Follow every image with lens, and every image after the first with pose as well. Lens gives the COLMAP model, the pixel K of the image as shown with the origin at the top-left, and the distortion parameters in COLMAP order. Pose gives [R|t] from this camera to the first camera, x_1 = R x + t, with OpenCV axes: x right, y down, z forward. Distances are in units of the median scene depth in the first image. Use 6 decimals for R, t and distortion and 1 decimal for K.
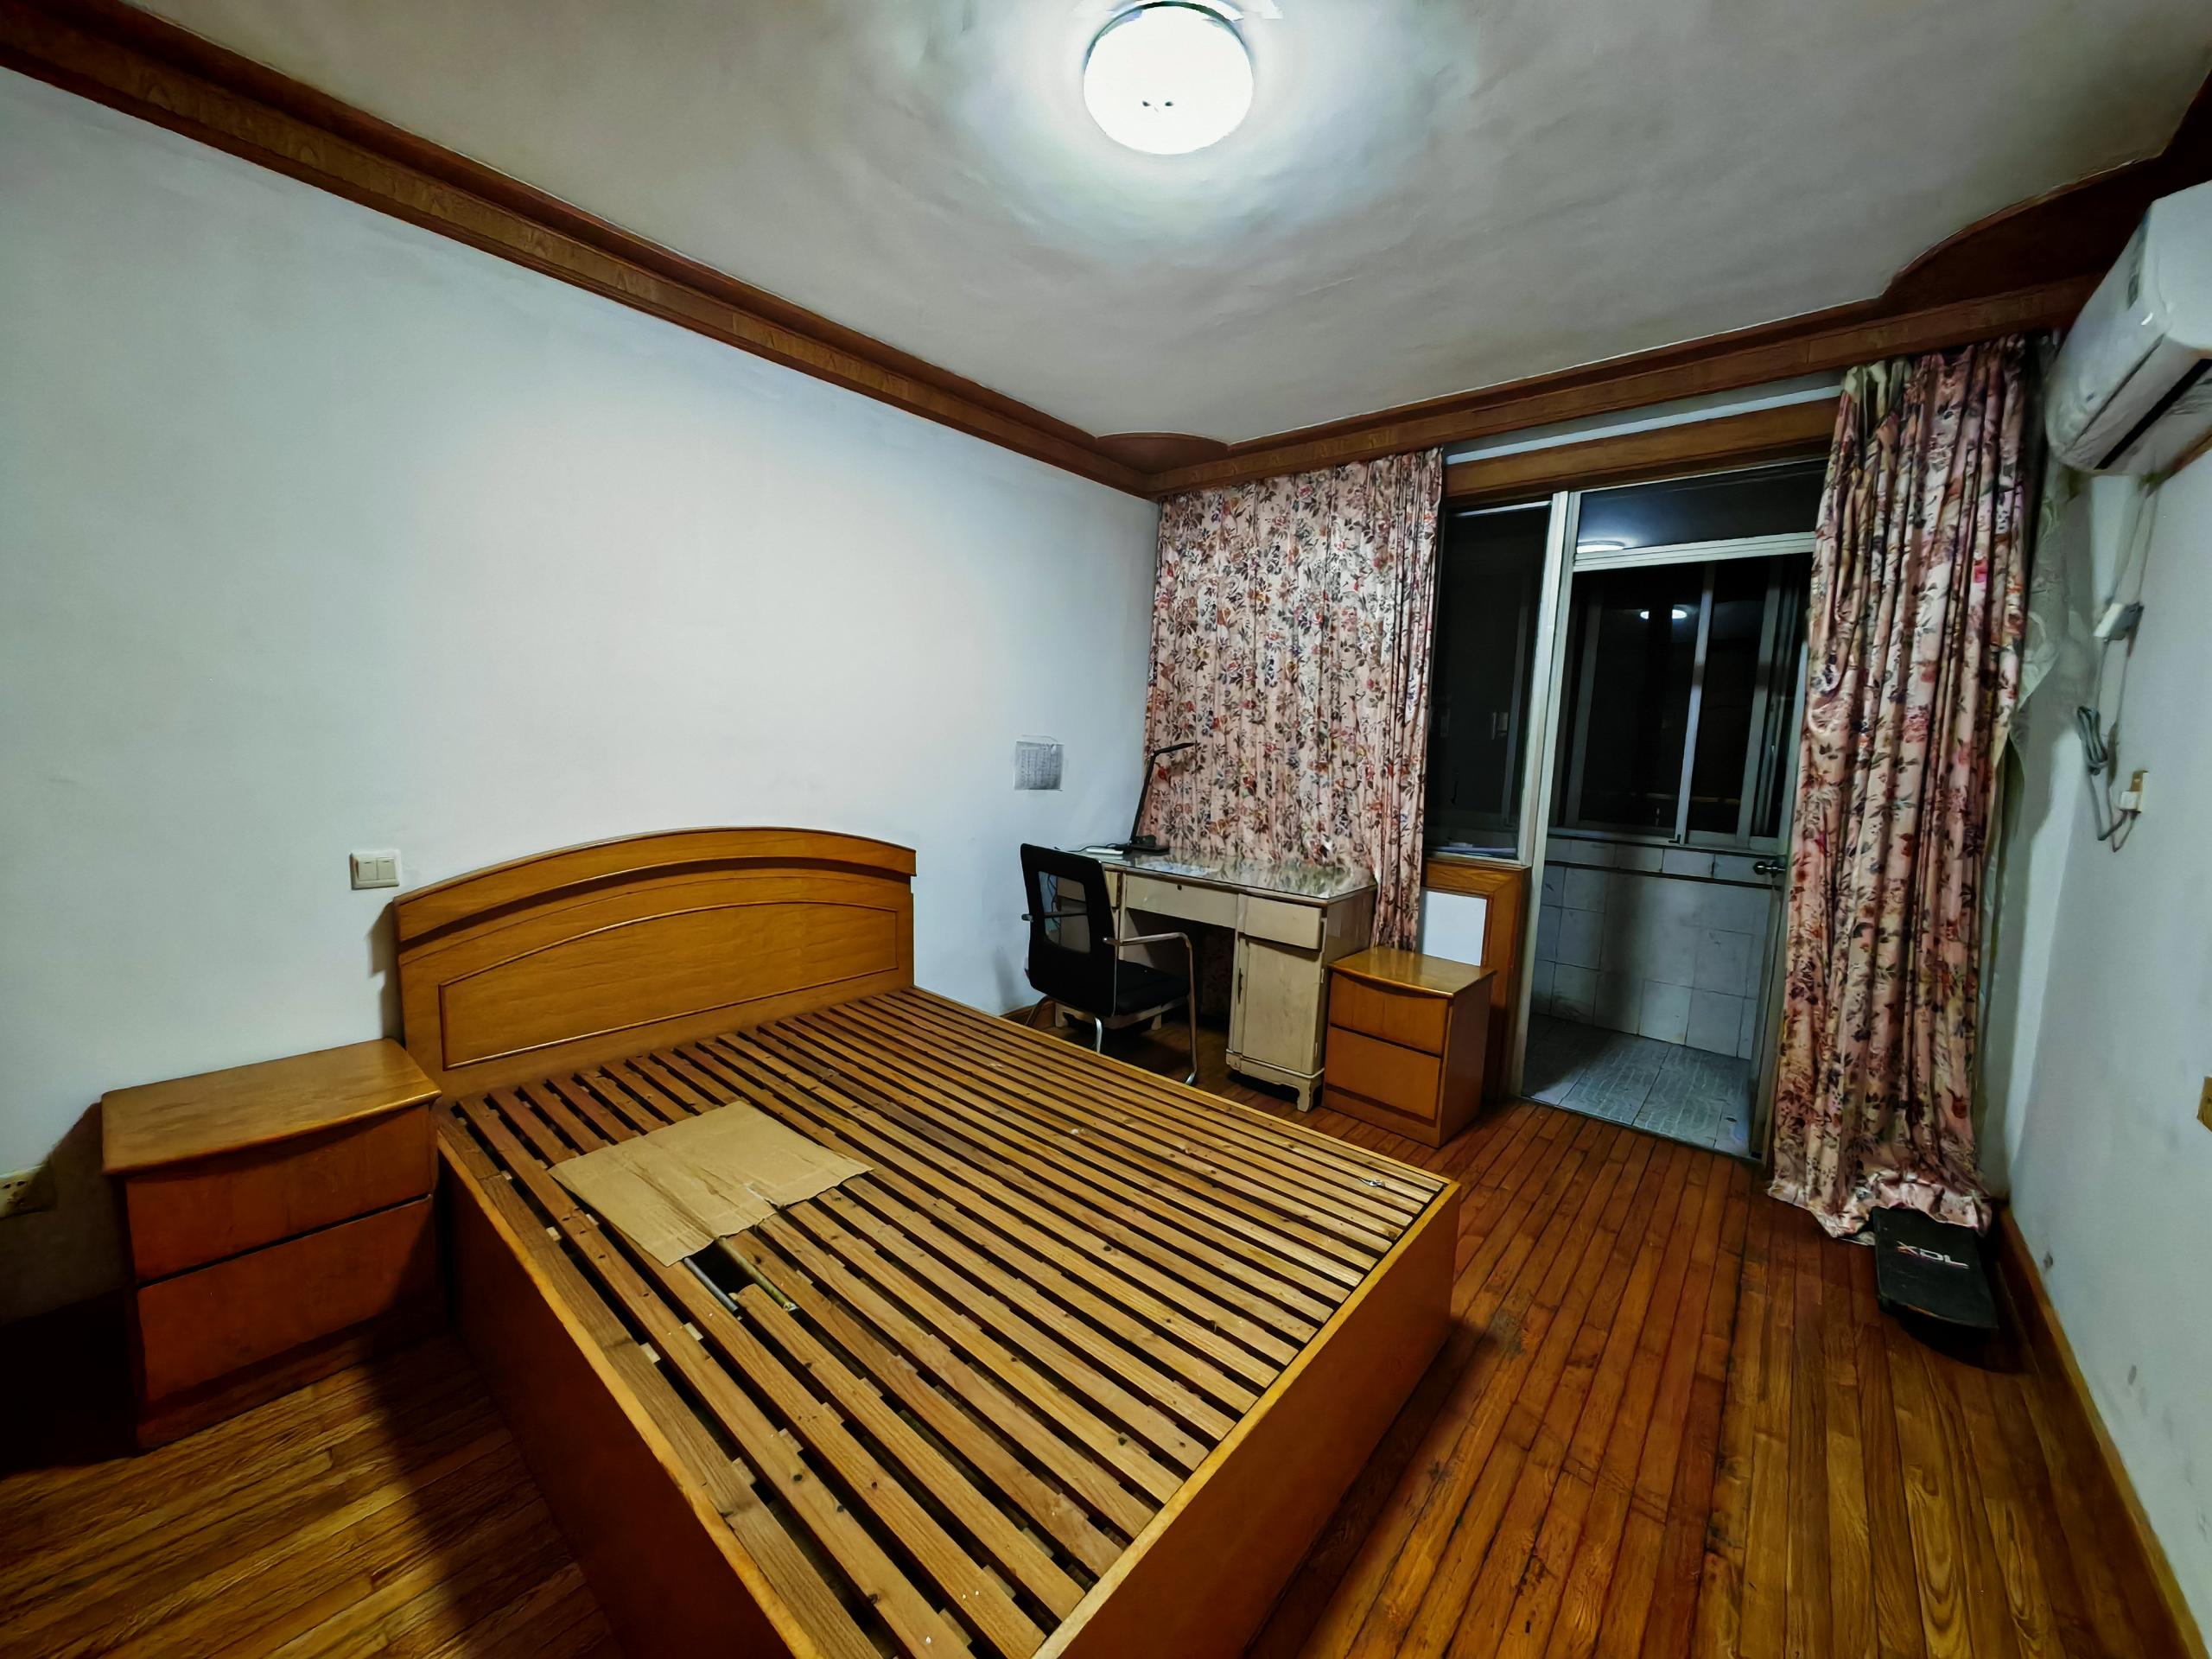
lens RADIAL K [[833.9, 0, 1103.6], [0, 833.9, 824.9], [0, 0, 1]] dist [-0.000725, -0.000020]
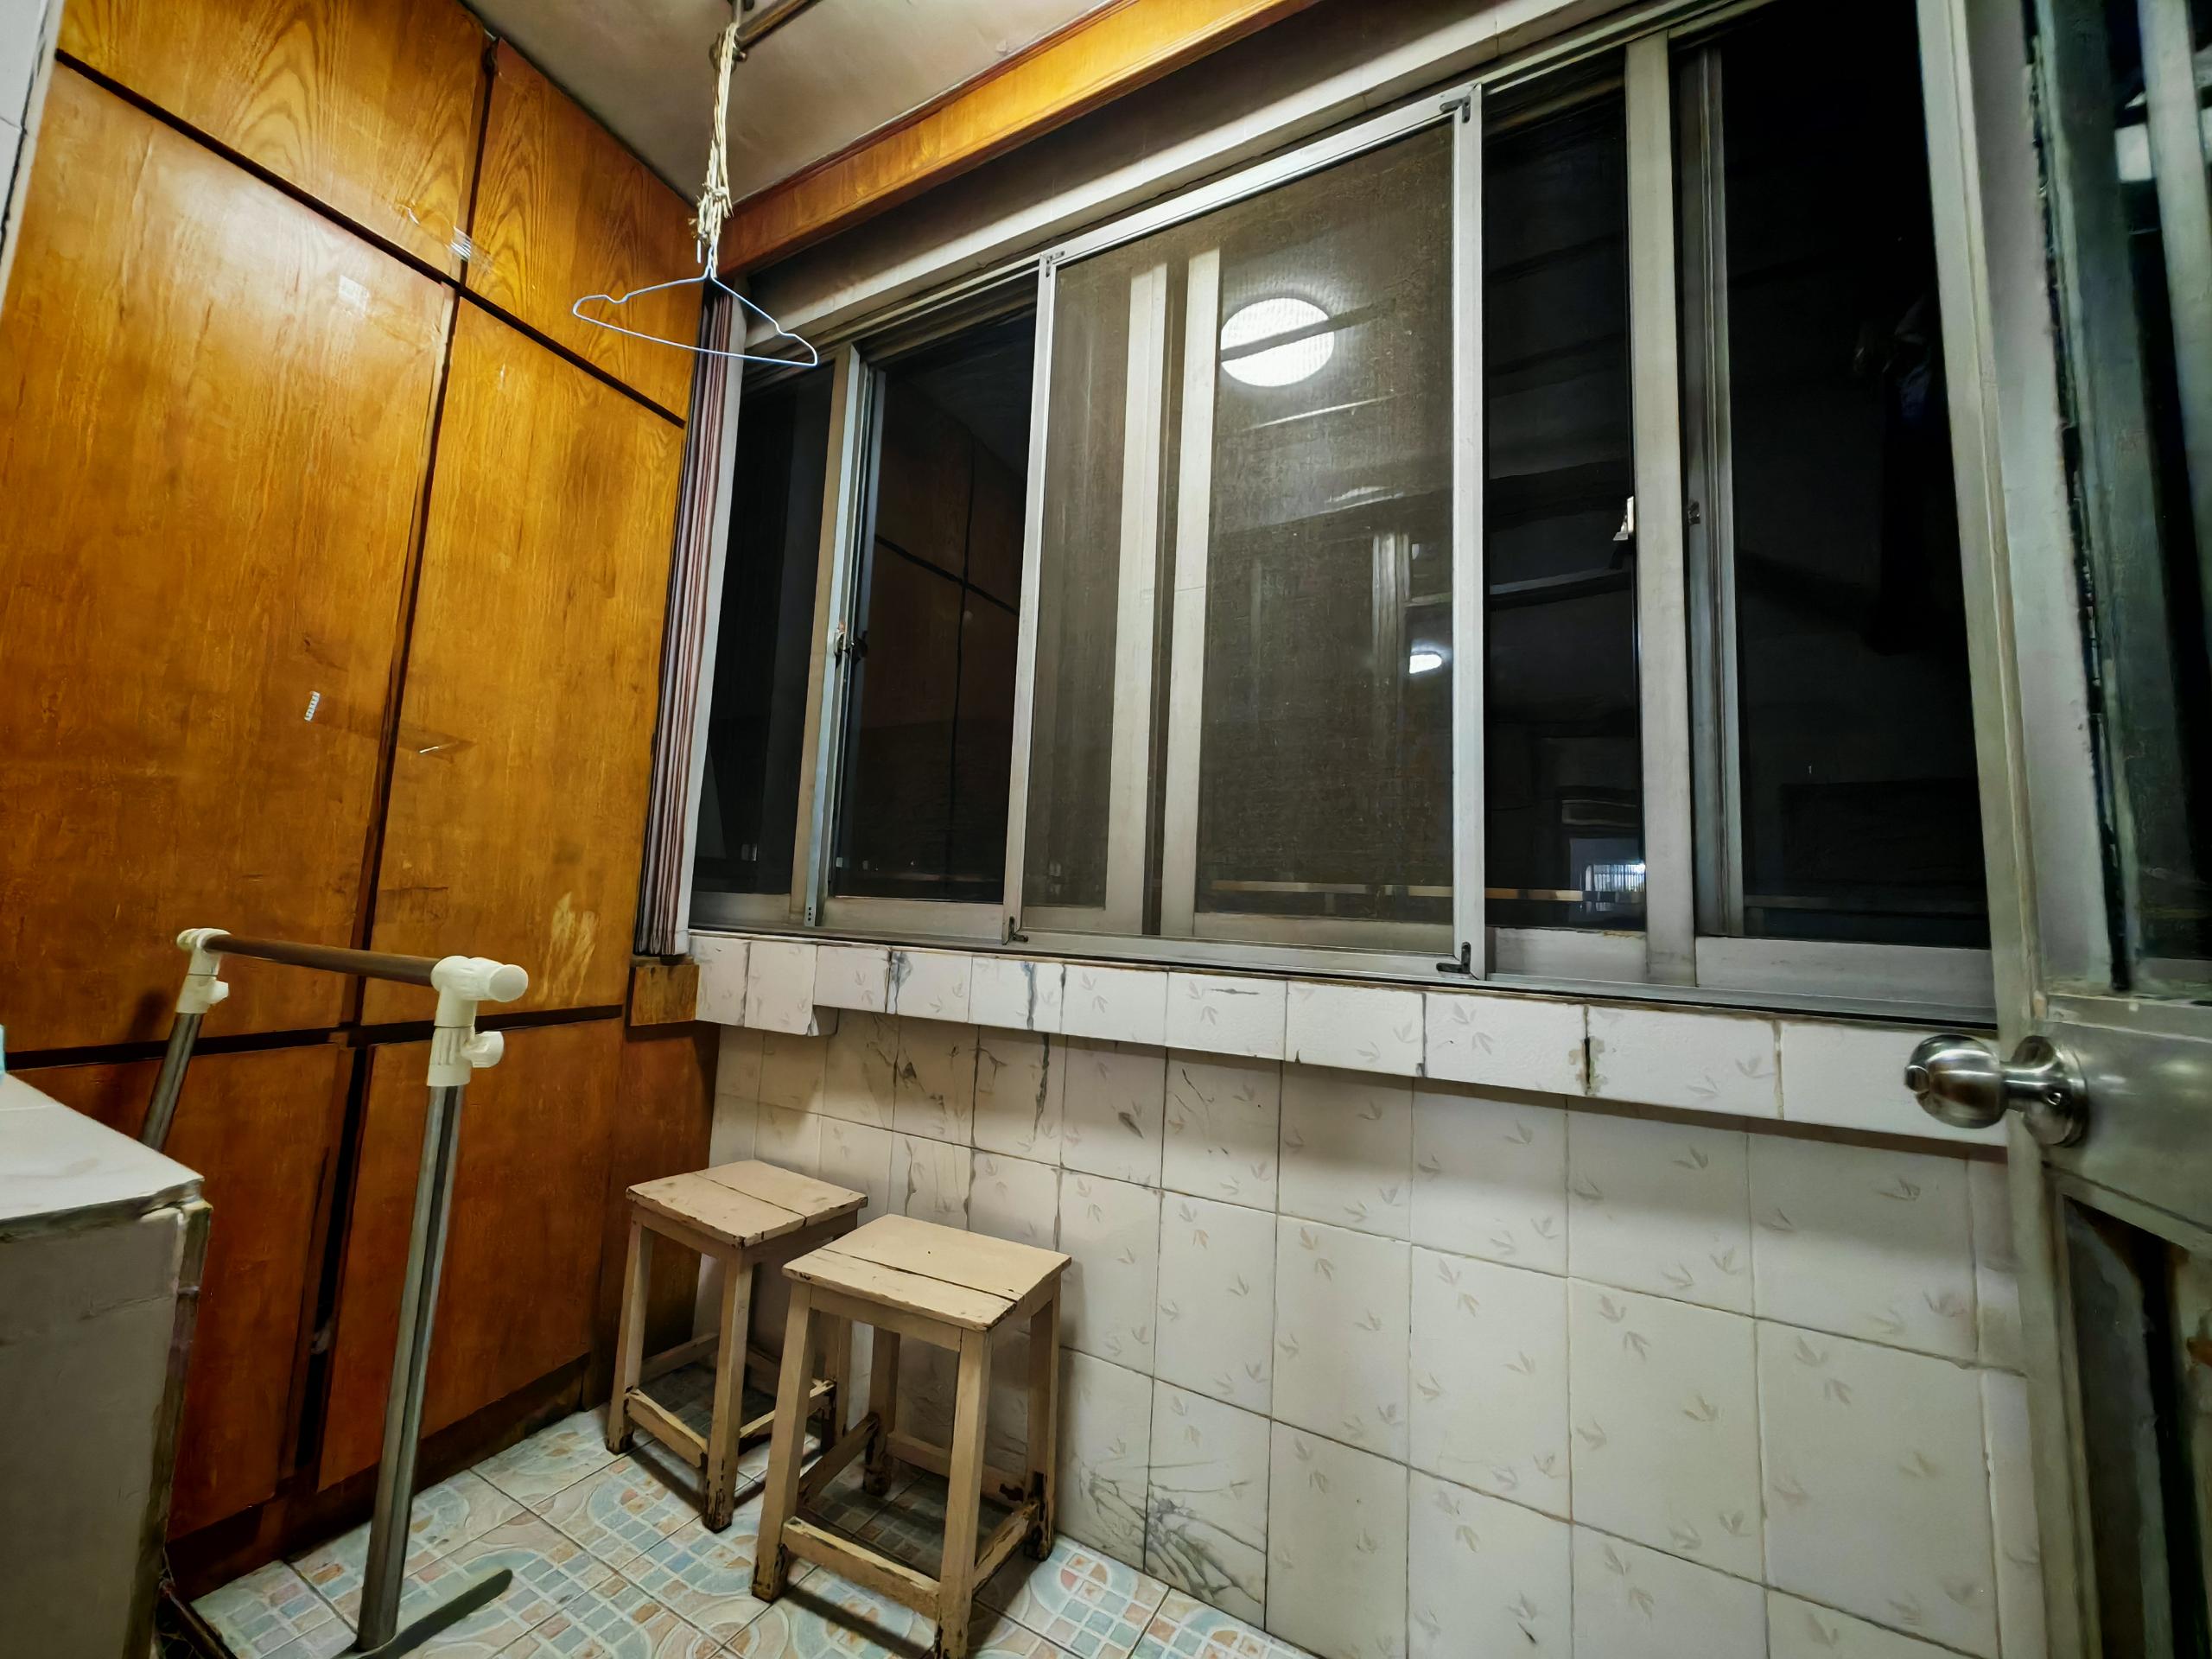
lens RADIAL K [[833.9, 0, 1107.4], [0, 833.9, 827.0], [0, 0, 1]] dist [-0.000725, -0.000020]
pose [[0.977790, 0.023850, 0.208224, 0.512709], [0.018706, 0.979608, -0.200048, 0.028480], [-0.208749, 0.199500, 0.957405, 0.748247]]
